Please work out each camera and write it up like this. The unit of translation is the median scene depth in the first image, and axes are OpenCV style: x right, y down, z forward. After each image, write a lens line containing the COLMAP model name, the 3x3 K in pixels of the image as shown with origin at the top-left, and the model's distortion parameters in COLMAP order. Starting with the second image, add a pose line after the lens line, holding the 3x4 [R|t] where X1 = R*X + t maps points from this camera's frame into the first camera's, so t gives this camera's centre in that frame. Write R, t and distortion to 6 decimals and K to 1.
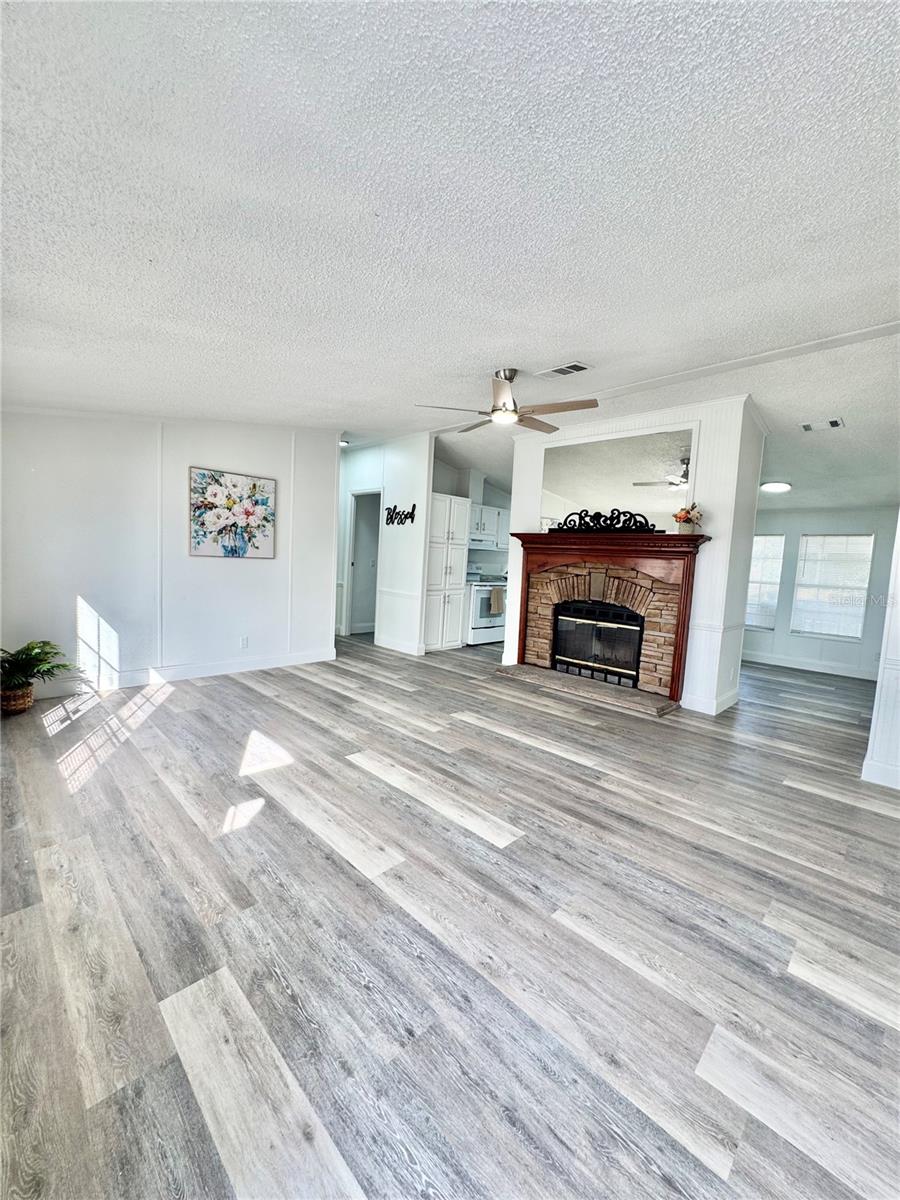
lens RADIAL K [[476.8, 0, 447.5], [0, 476.8, 599.2], [0, 0, 1]] dist [-0.004442, 0.001093]
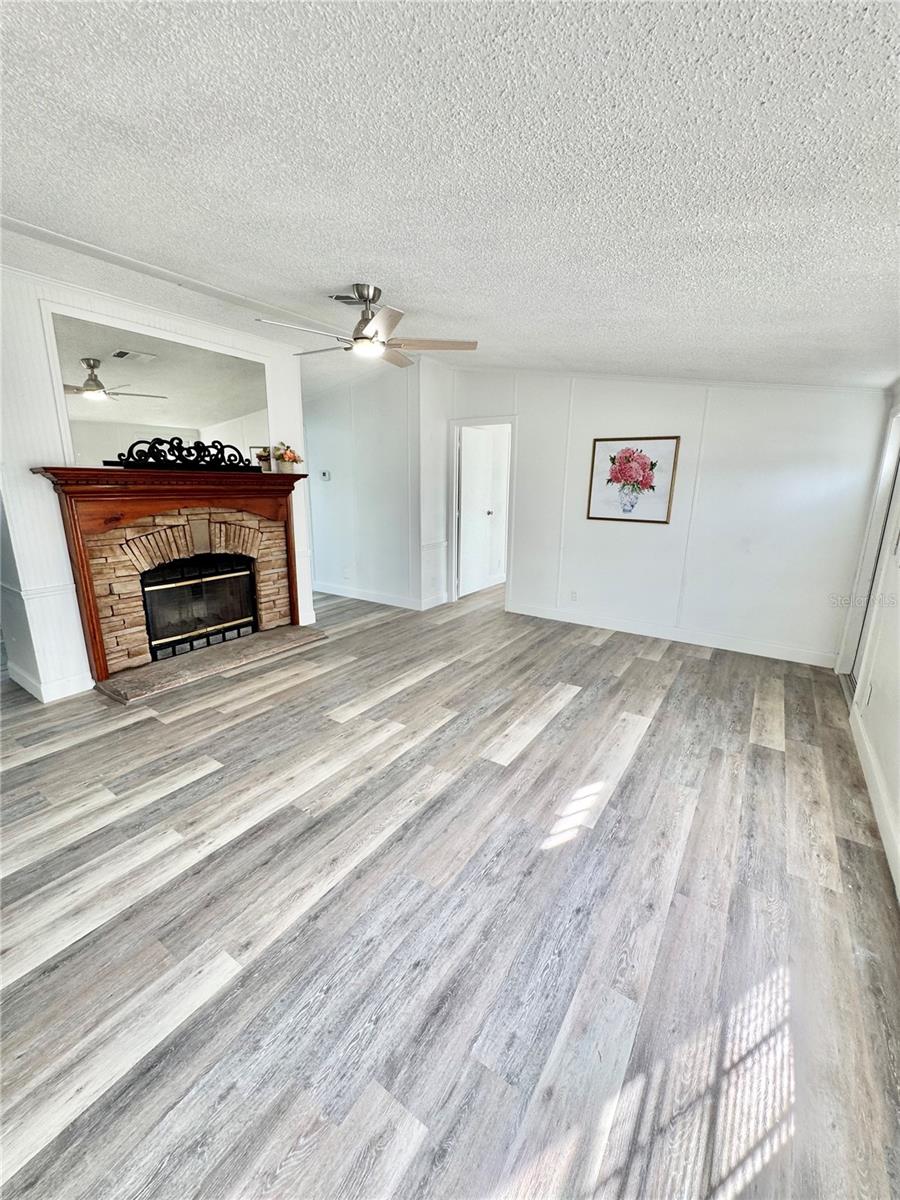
lens RADIAL K [[476.8, 0, 452.8], [0, 476.8, 600.8], [0, 0, 1]] dist [-0.004442, 0.001093]
pose [[-0.195314, -0.290417, 0.936755, -0.654404], [0.064478, 0.949282, 0.307744, -0.168365], [-0.978619, 0.120507, -0.166683, 0.842627]]
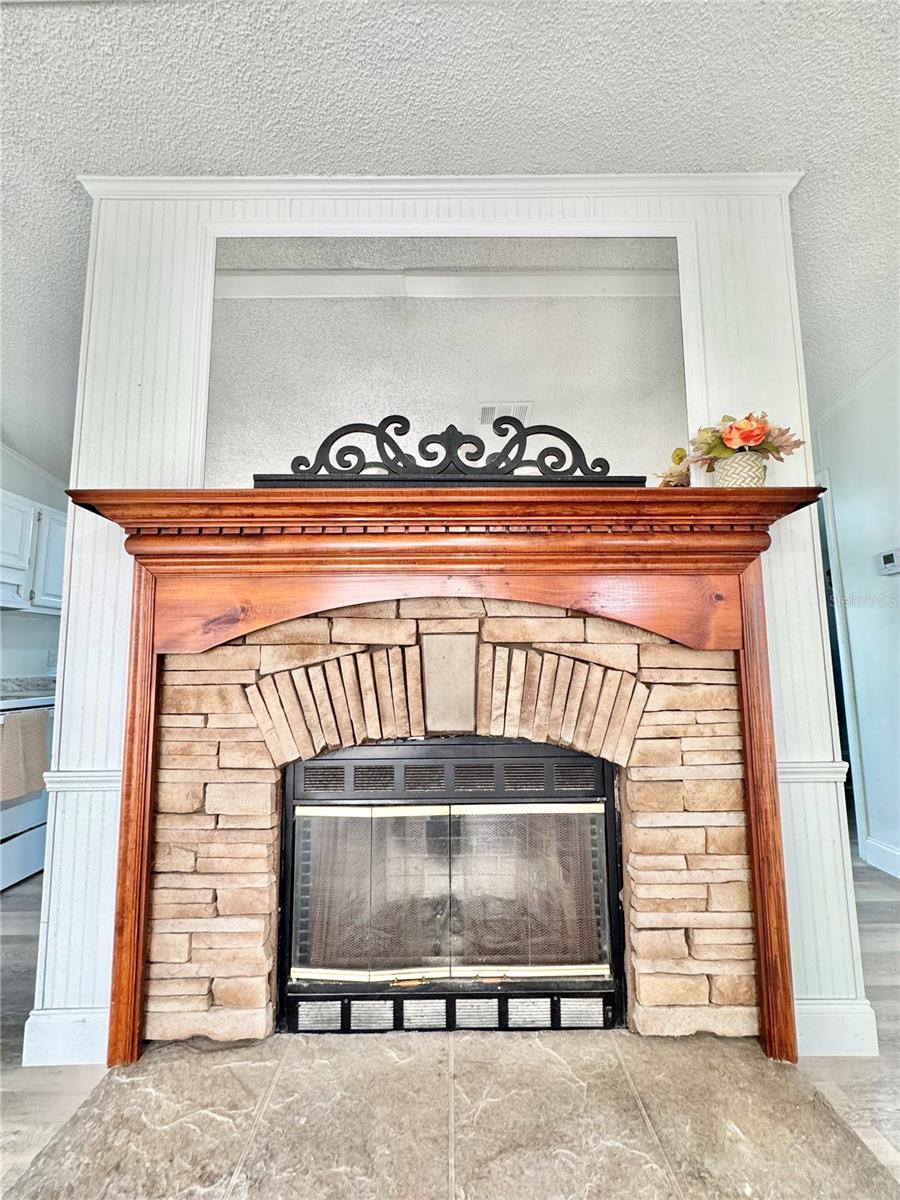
lens RADIAL K [[476.8, 0, 453.6], [0, 476.8, 603.0], [0, 0, 1]] dist [-0.004442, 0.001093]
pose [[0.705601, 0.027041, 0.708094, 0.129570], [0.107703, 0.983569, -0.144884, -0.036478], [-0.700377, 0.178494, 0.691095, 0.918527]]
